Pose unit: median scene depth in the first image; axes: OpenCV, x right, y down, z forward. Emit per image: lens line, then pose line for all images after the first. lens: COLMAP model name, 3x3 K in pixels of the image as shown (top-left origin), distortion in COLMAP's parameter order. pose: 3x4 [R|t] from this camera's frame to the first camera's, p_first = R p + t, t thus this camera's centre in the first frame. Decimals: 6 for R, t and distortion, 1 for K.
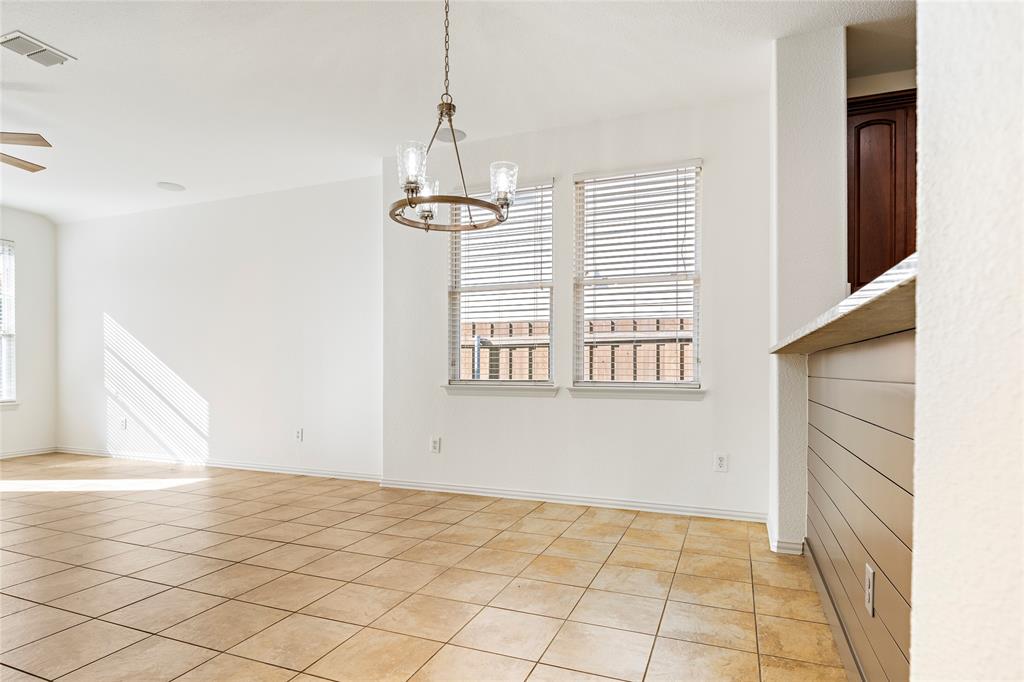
lens RADIAL K [[561.2, 0, 511.0], [0, 561.2, 368.3], [0, 0, 1]] dist [-0.002926, -0.001159]
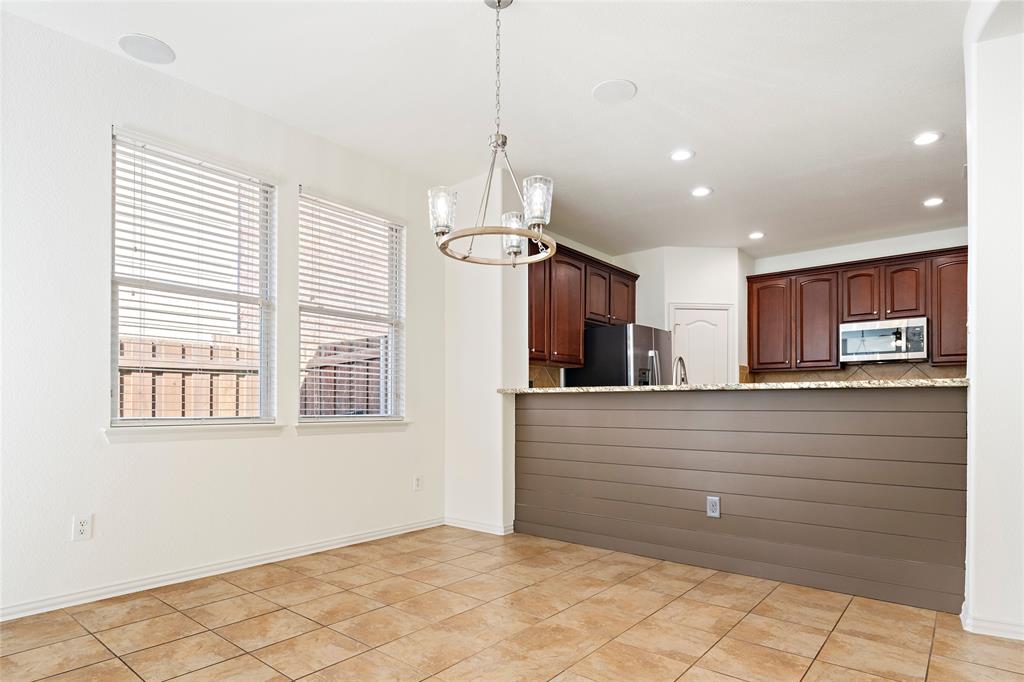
lens RADIAL K [[562.4, 0, 514.0], [0, 562.4, 404.2], [0, 0, 1]] dist [-0.003183, -0.001396]
pose [[0.299457, 0.000145, 0.954110, -0.626377], [-0.005954, 0.999981, 0.001717, -0.000285], [-0.954091, -0.006195, 0.299452, 0.410004]]
